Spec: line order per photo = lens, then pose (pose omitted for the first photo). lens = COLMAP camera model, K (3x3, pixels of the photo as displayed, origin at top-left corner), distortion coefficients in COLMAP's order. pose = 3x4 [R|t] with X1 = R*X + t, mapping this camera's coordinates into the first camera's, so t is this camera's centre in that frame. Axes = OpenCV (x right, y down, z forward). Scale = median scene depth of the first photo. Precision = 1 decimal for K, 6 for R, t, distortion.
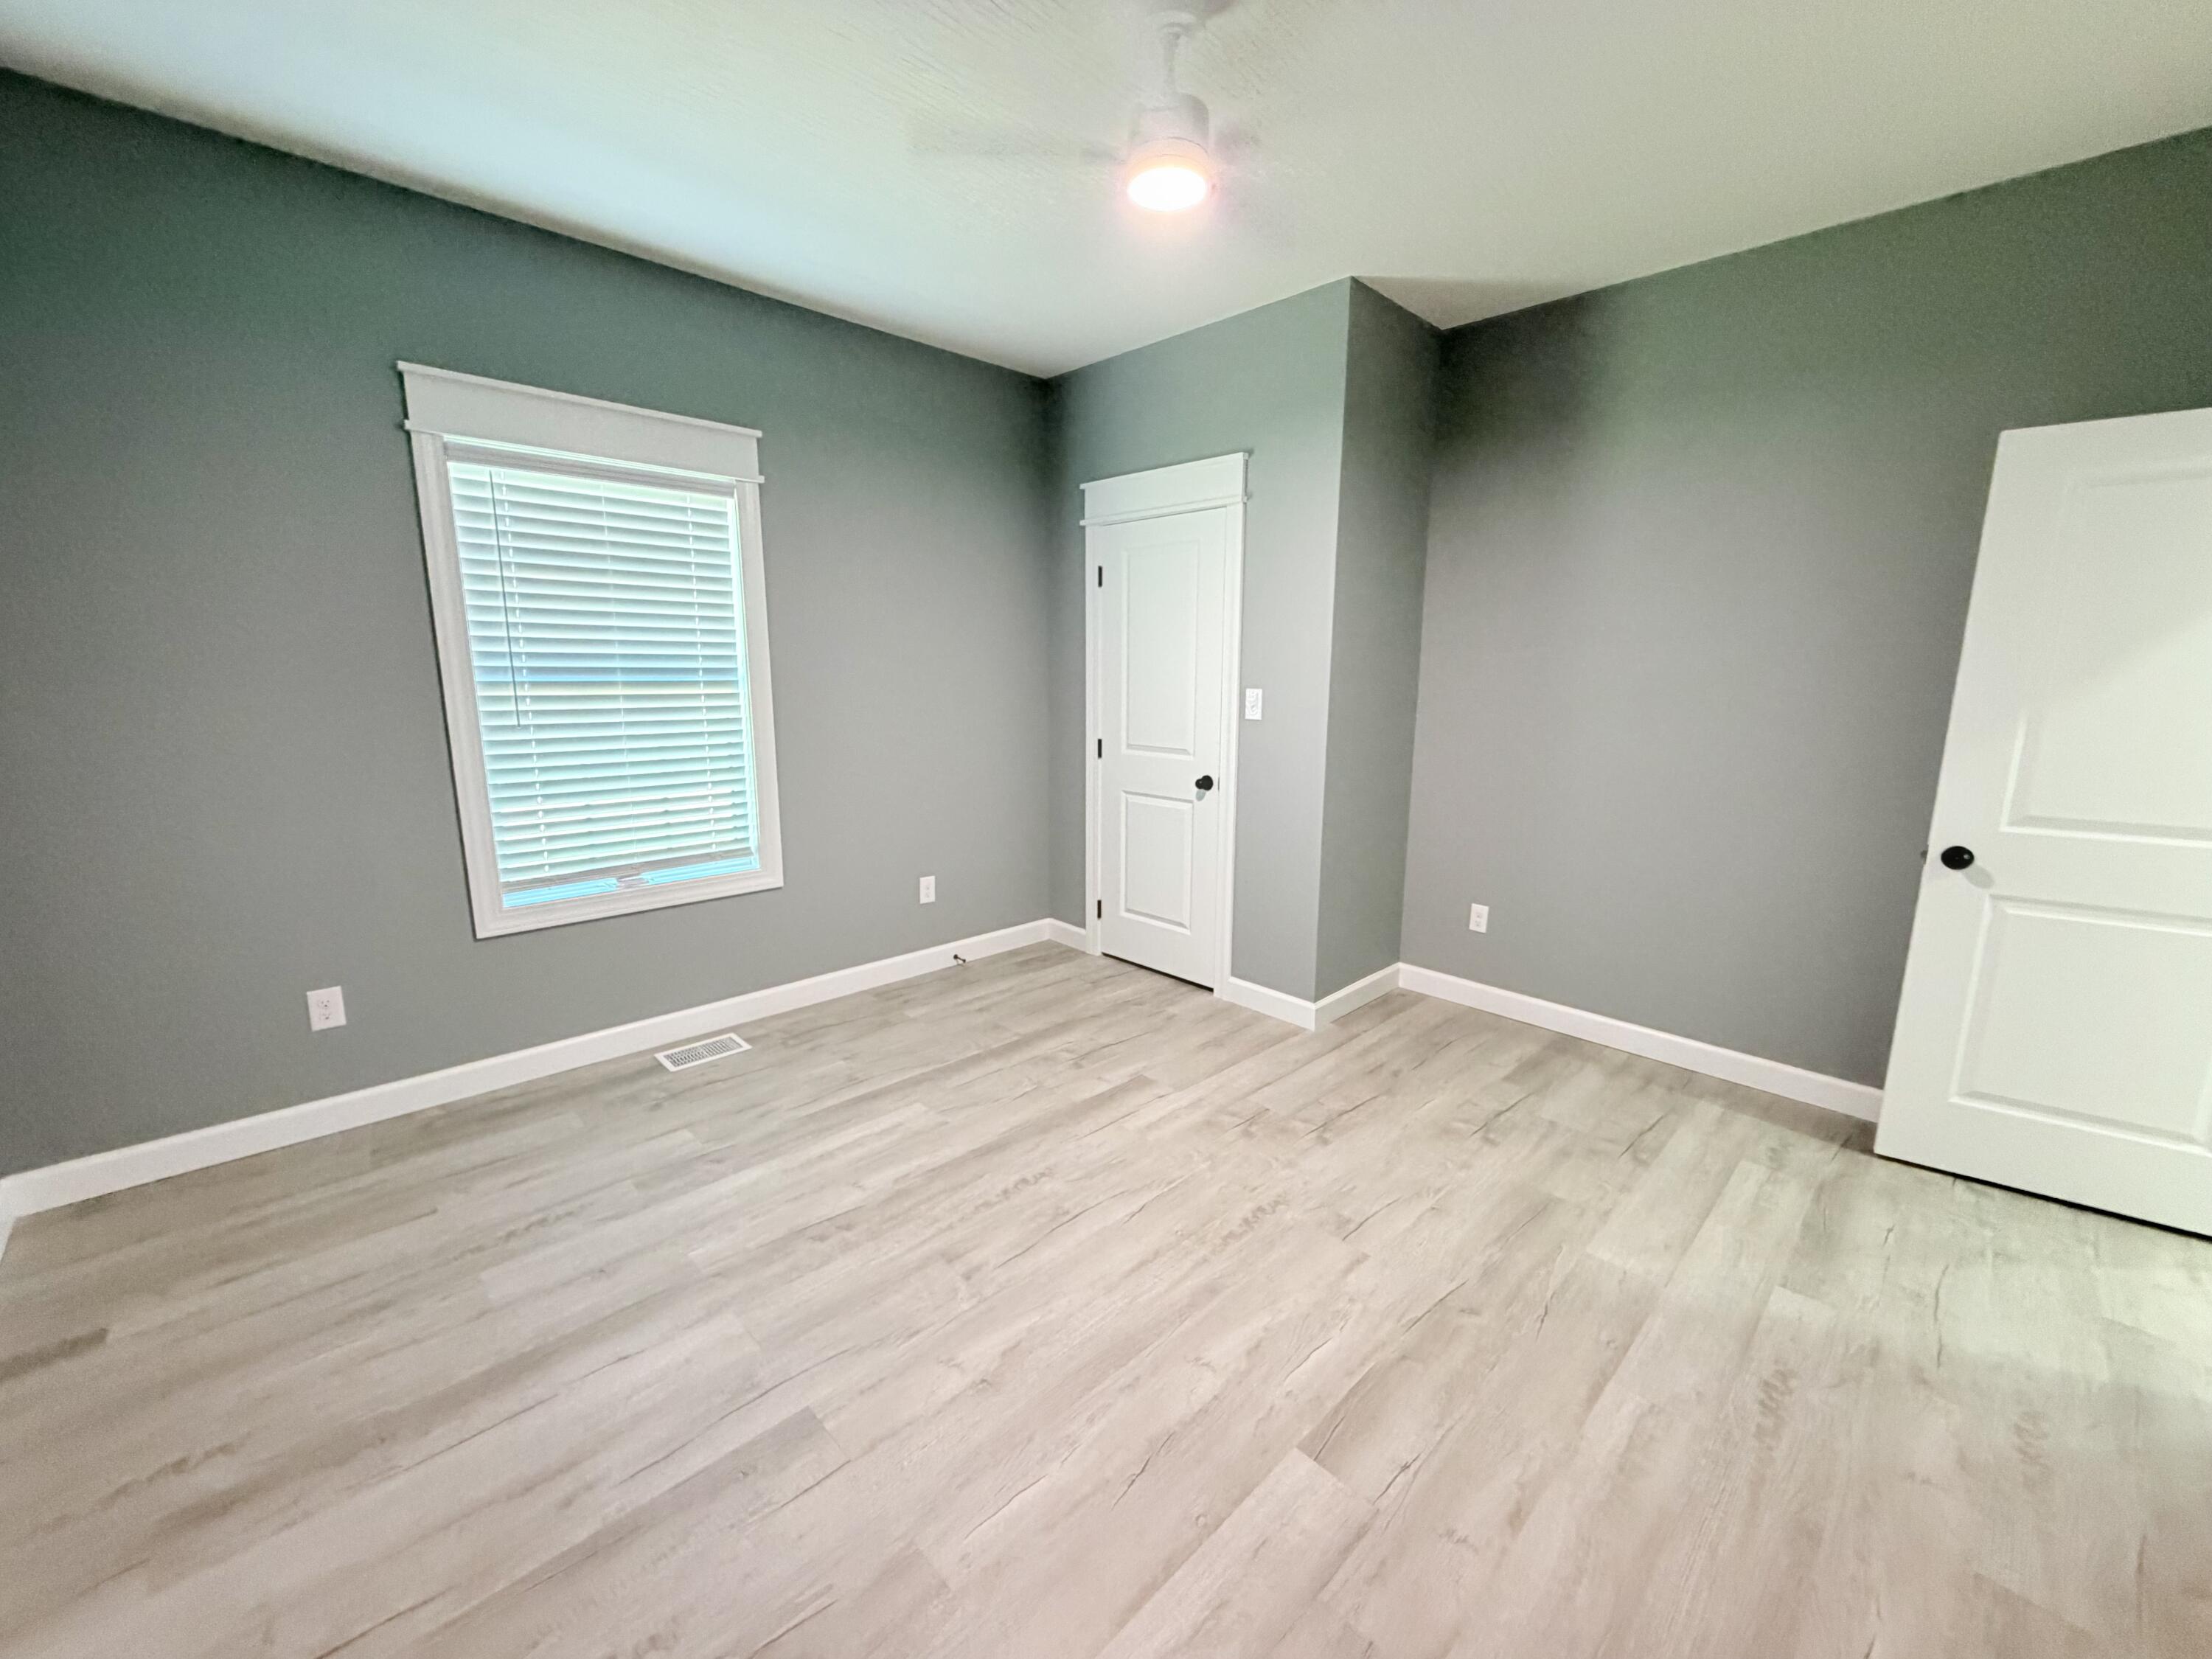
lens RADIAL K [[883.6, 0, 1099.3], [0, 883.6, 836.1], [0, 0, 1]] dist [0.000762, -0.000309]
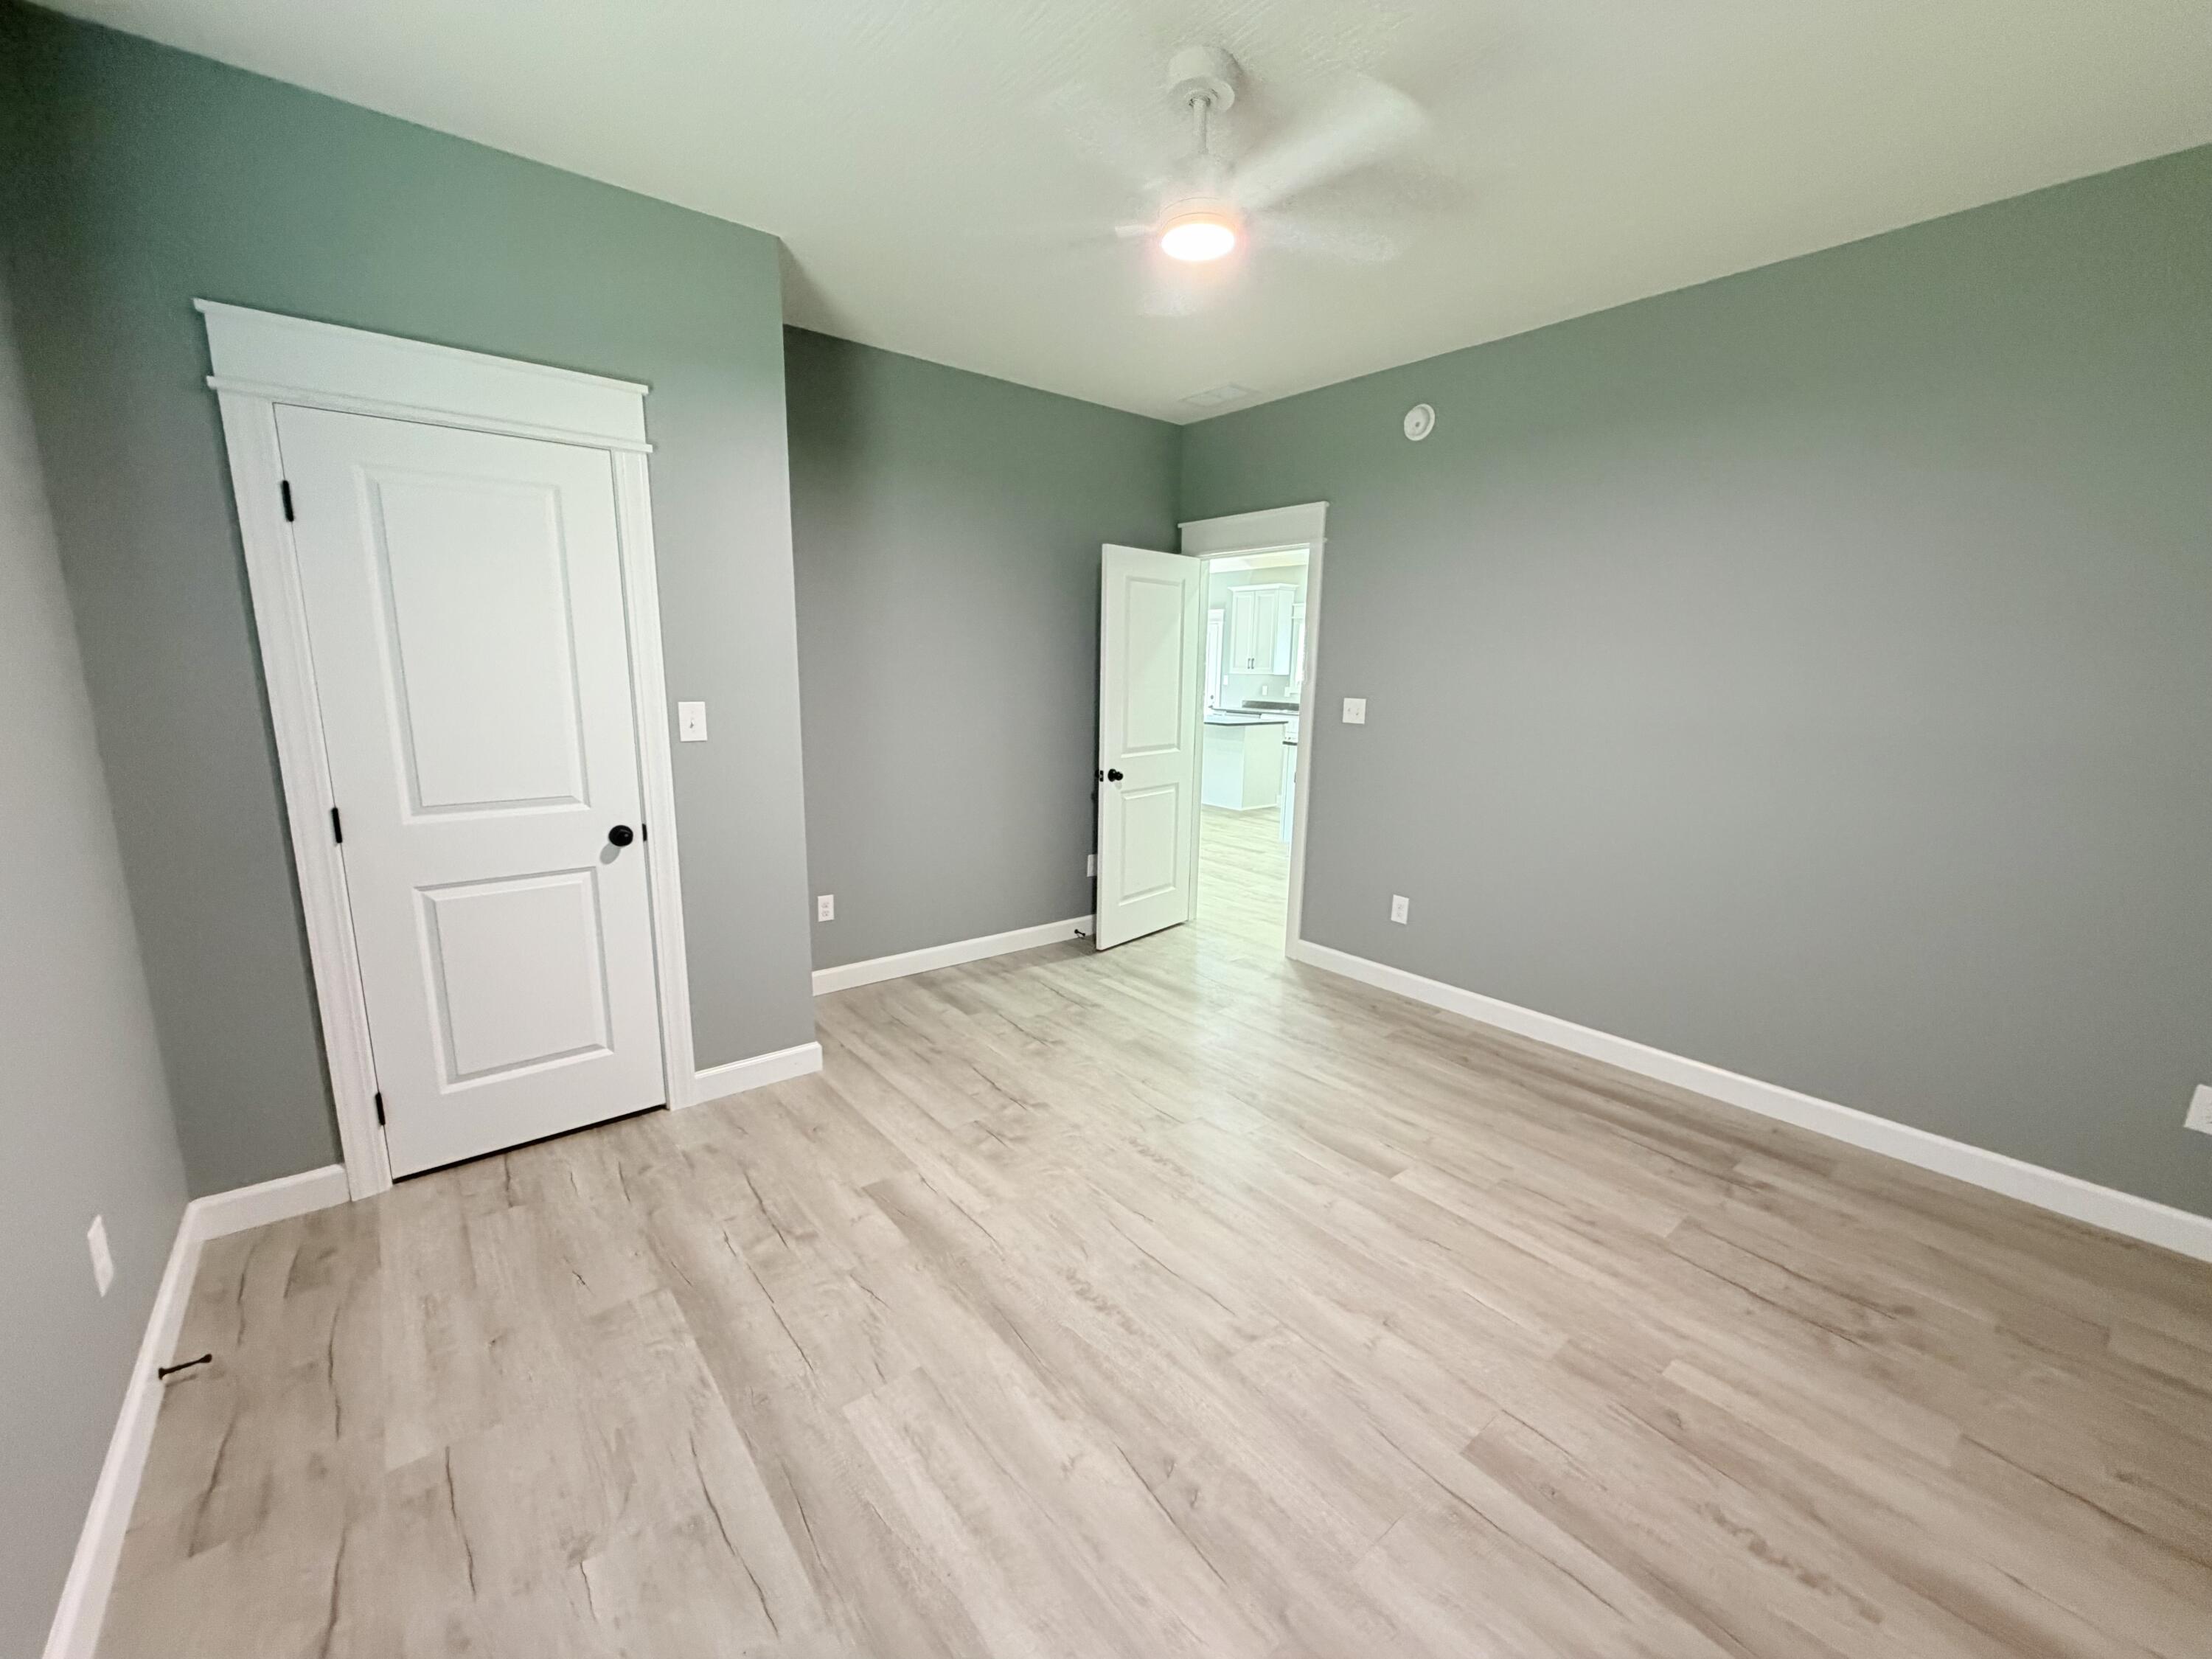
lens RADIAL K [[883.6, 0, 1099.3], [0, 883.6, 836.1], [0, 0, 1]] dist [0.000762, -0.000309]
pose [[0.086322, -0.198831, 0.976225, -0.725175], [0.173858, 0.967853, 0.181753, -0.164026], [-0.980980, 0.154035, 0.118115, 0.715068]]
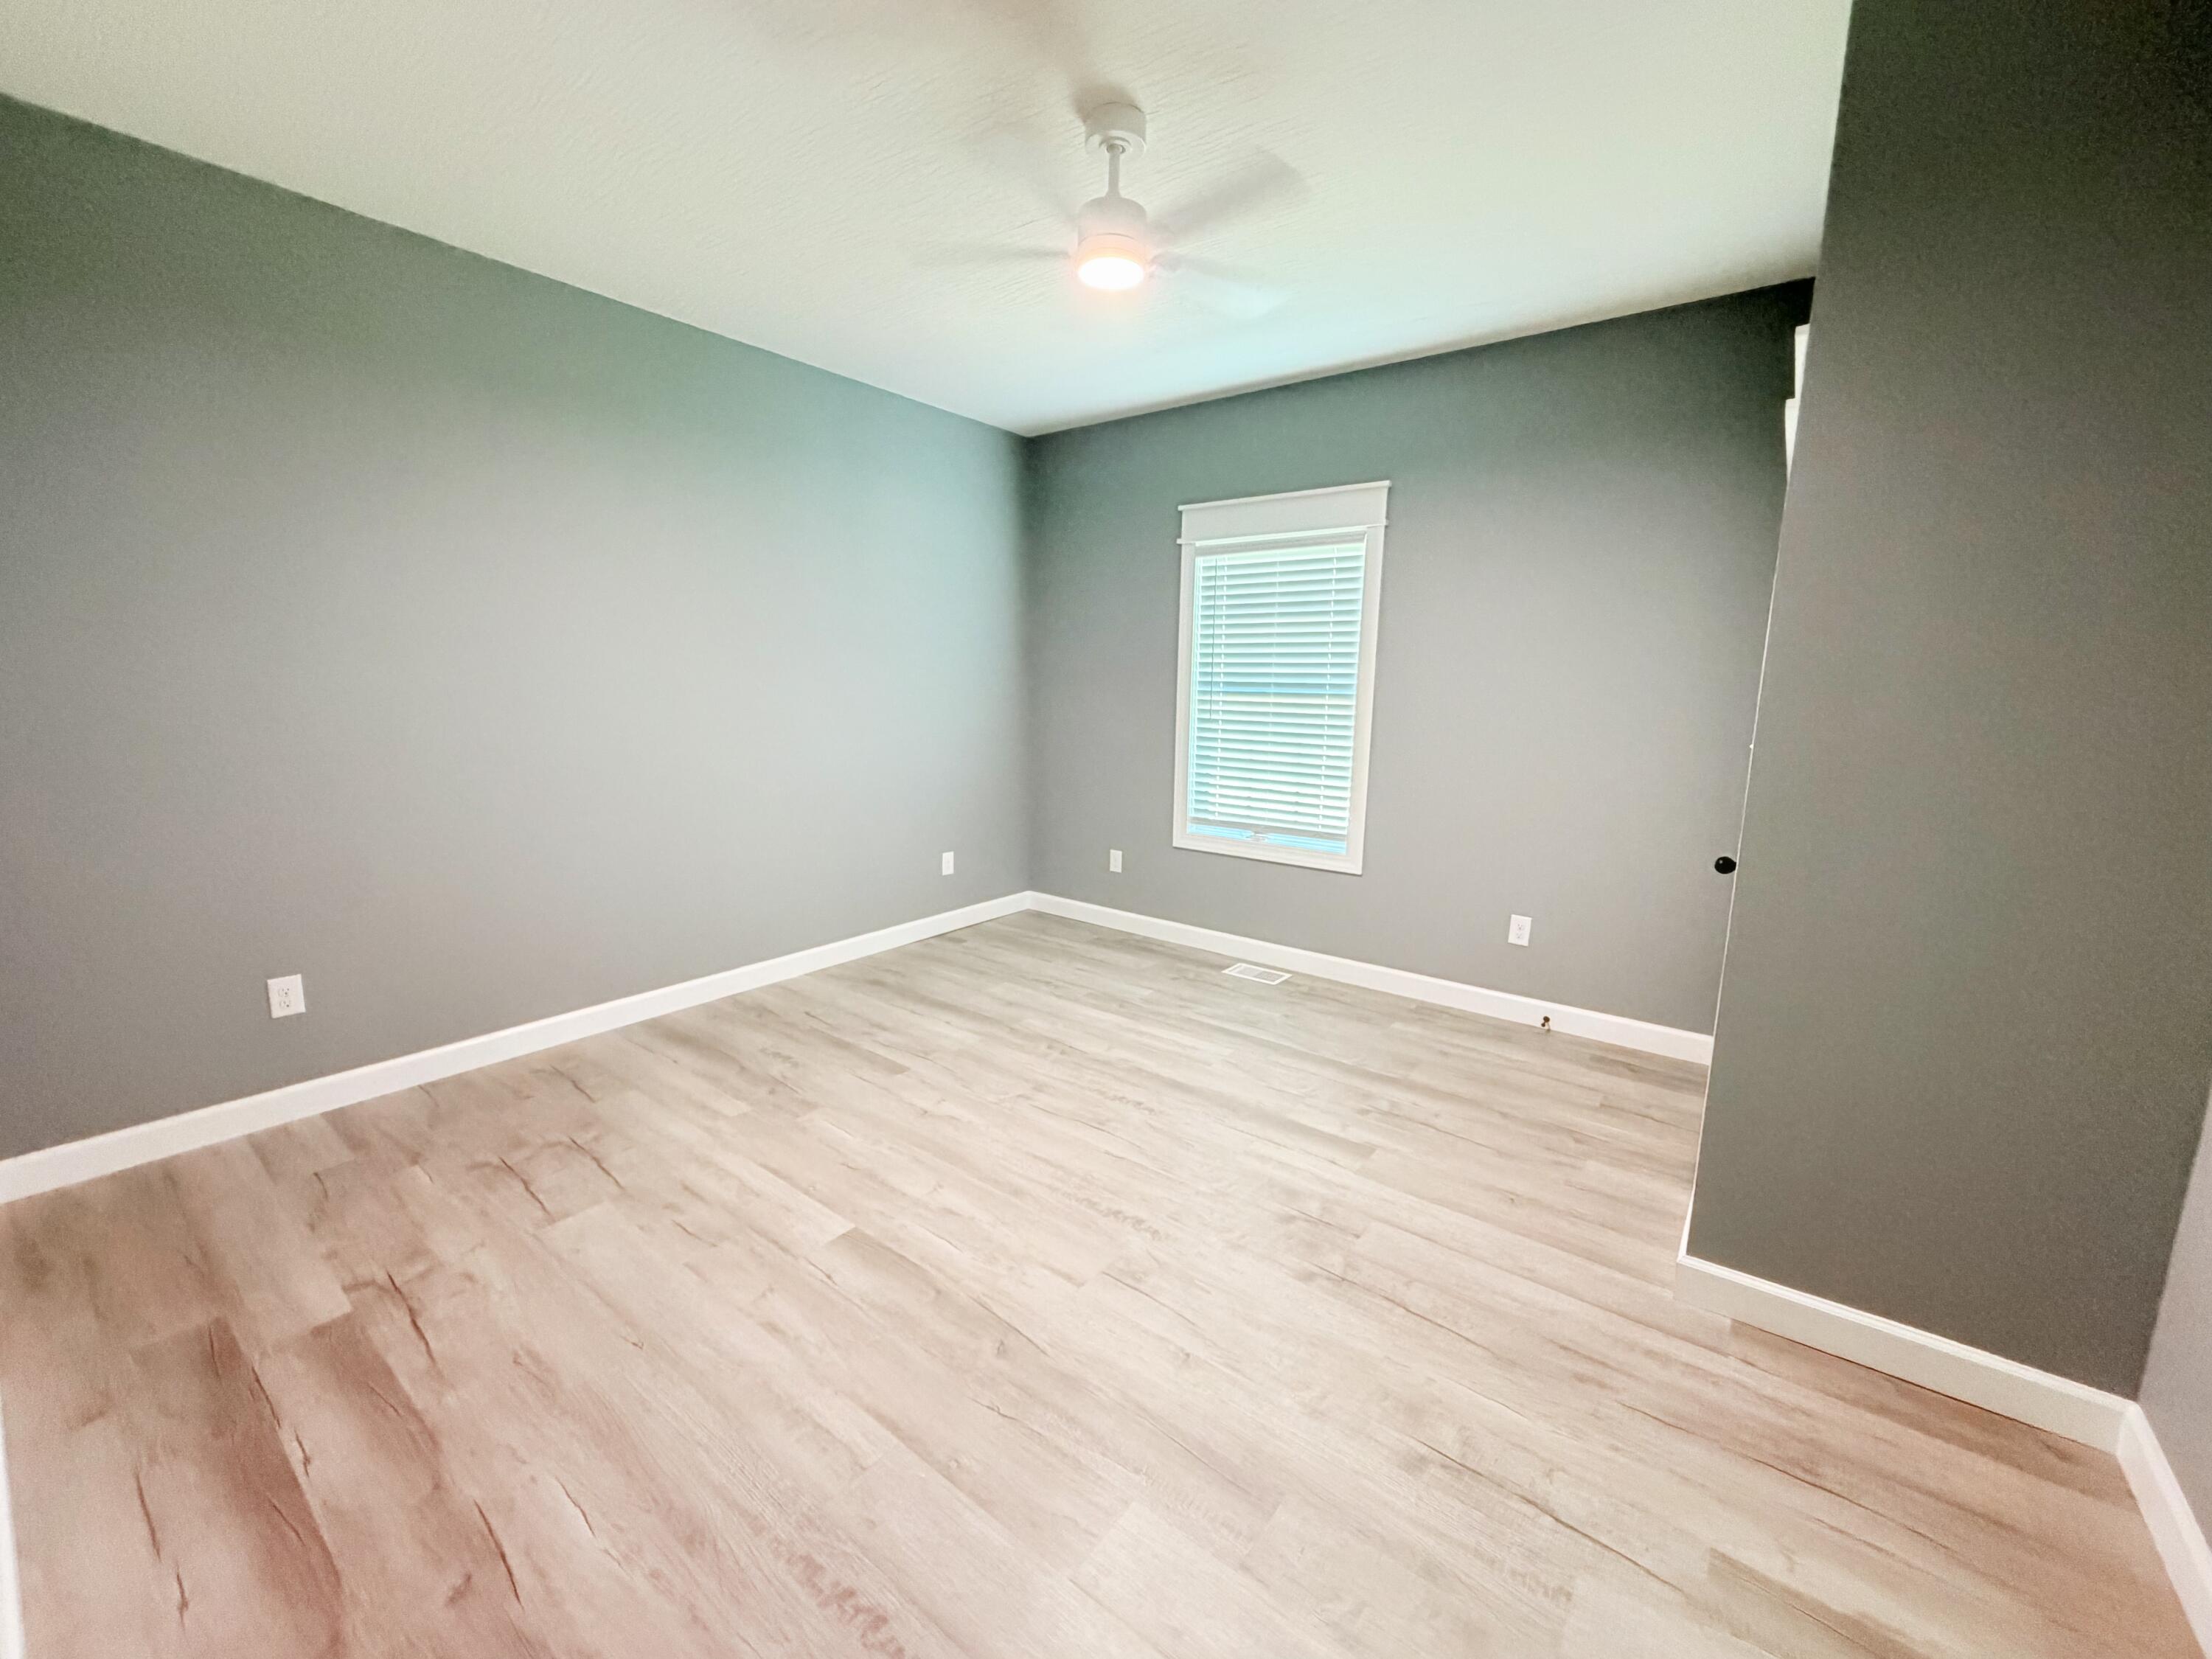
lens RADIAL K [[883.6, 0, 1099.3], [0, 883.6, 836.1], [0, 0, 1]] dist [0.000762, -0.000309]
pose [[0.141905, 0.165697, -0.975914, 0.889133], [-0.204310, 0.969565, 0.134910, -0.097051], [0.968566, 0.180244, 0.171440, 0.594445]]
